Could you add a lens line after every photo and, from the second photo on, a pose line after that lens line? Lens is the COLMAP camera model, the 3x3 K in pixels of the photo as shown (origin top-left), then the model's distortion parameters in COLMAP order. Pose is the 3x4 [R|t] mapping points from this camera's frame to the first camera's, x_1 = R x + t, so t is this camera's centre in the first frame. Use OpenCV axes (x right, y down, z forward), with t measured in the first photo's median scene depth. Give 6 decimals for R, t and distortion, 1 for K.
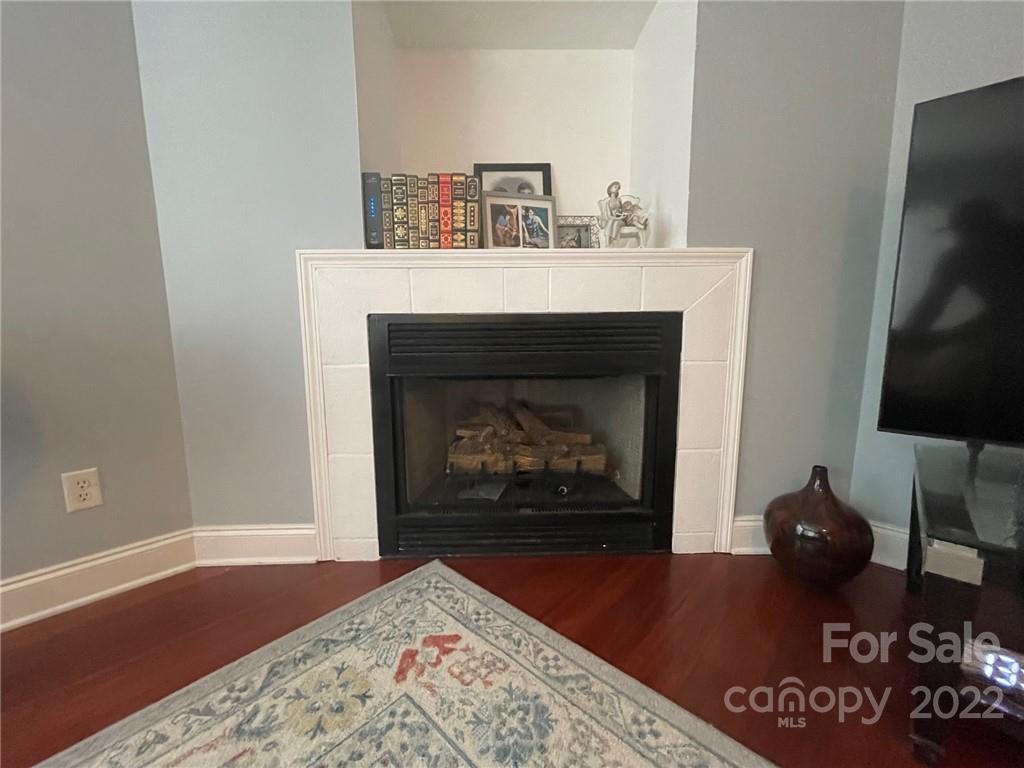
lens RADIAL K [[410.5, 0, 511.5], [0, 410.5, 386.2], [0, 0, 1]] dist [0.001963, -0.000106]
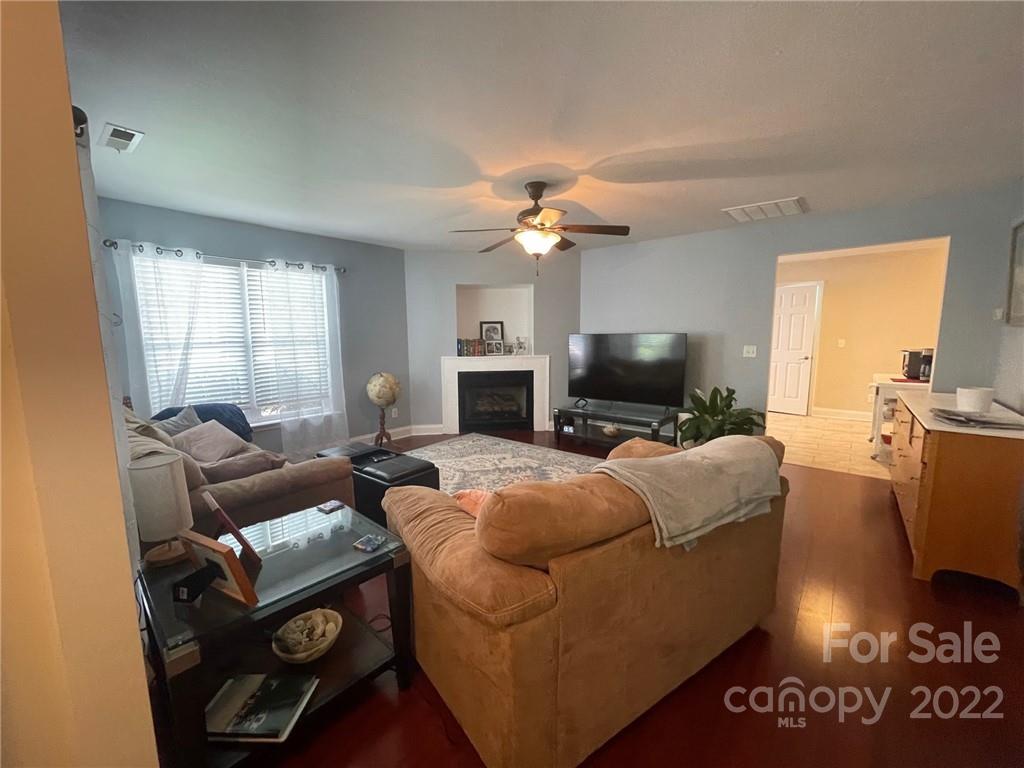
lens RADIAL K [[410.5, 0, 509.5], [0, 410.5, 386.5], [0, 0, 1]] dist [0.001963, -0.000106]
pose [[0.998195, -0.009227, 0.059338, -0.070024], [0.010048, 0.999858, -0.013563, 0.033621], [-0.059204, 0.014134, 0.998146, -2.911831]]
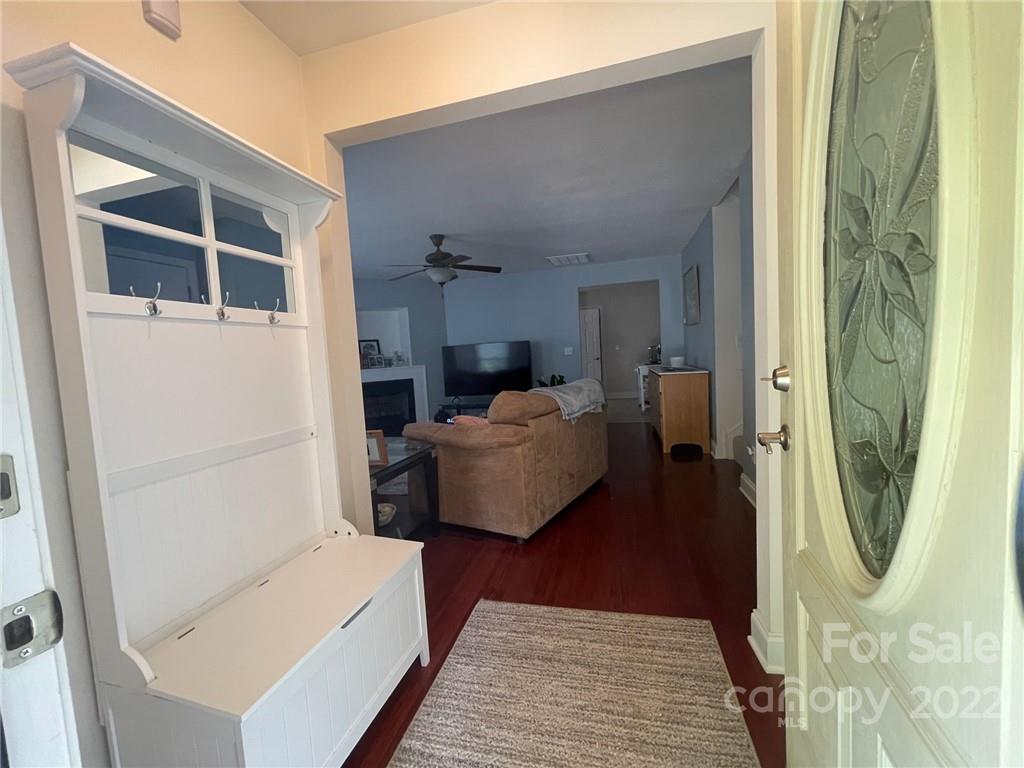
lens RADIAL K [[410.5, 0, 511.5], [0, 410.5, 383.8], [0, 0, 1]] dist [0.001963, -0.000106]
pose [[0.880909, -0.084467, 0.465687, -0.789201], [0.124689, 0.990604, -0.056189, 0.288324], [-0.456565, 0.107564, 0.883164, -3.630475]]
